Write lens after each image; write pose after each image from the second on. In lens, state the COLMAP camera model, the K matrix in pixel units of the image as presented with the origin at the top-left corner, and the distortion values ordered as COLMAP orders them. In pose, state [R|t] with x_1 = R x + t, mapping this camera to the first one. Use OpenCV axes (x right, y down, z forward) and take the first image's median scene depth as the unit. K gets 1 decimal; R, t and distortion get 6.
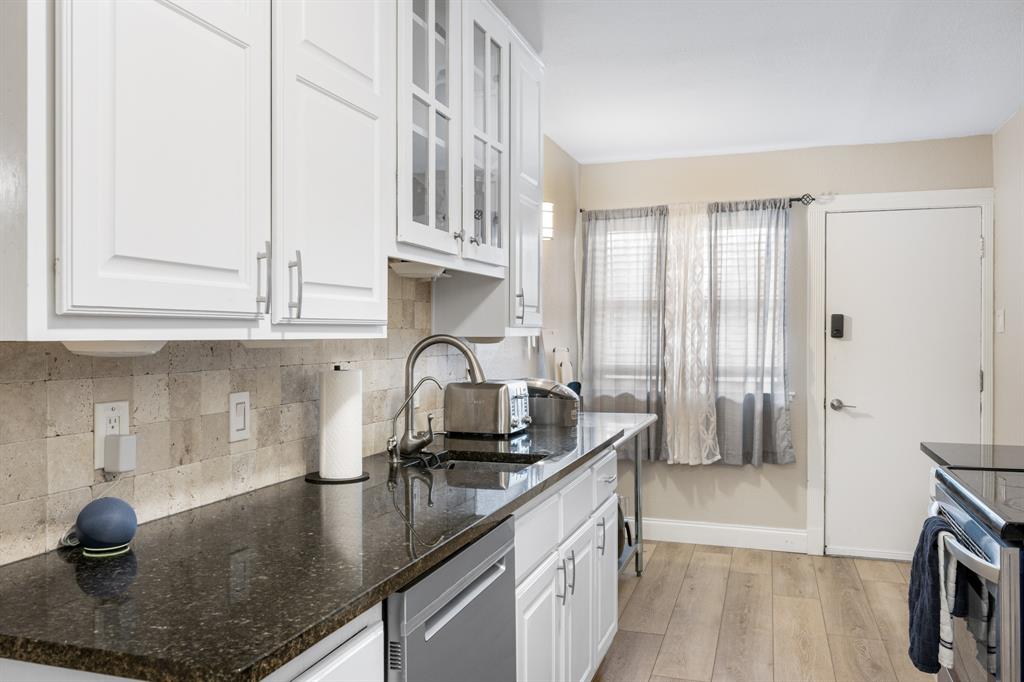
lens RADIAL K [[790.6, 0, 511.2], [0, 790.6, 334.9], [0, 0, 1]] dist [-0.004034, -0.002856]
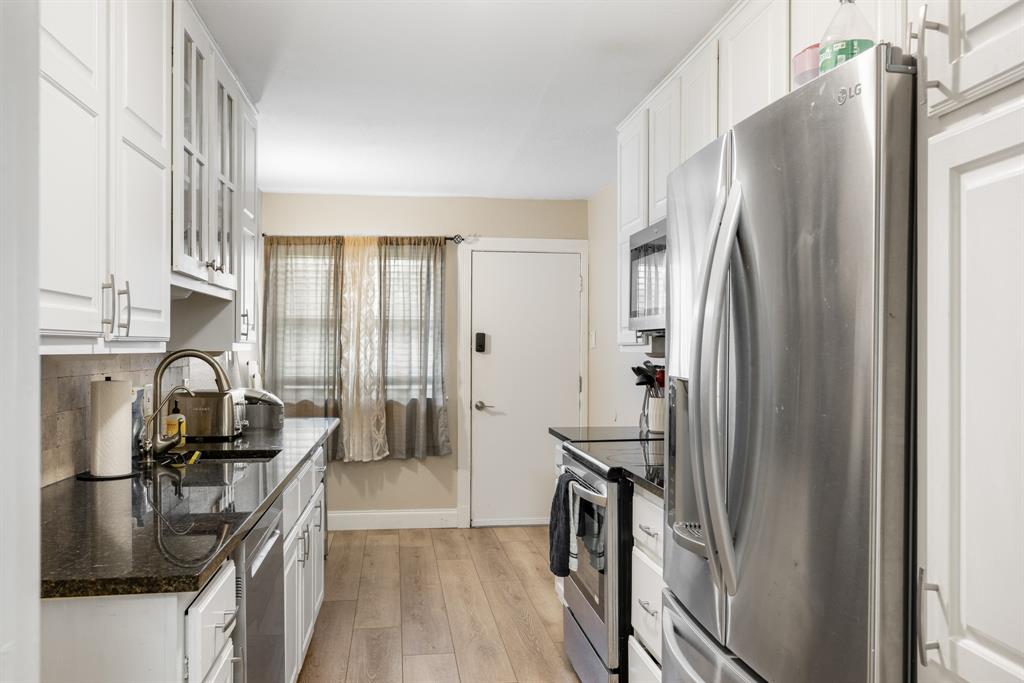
lens RADIAL K [[720.4, 0, 511.8], [0, 720.4, 348.3], [0, 0, 1]] dist [-0.004913, 0.001252]
pose [[0.900637, 0.002678, 0.434565, -0.076204], [-0.002314, 0.999996, -0.001368, -0.000927], [-0.434567, 0.000227, 0.900640, -0.093208]]
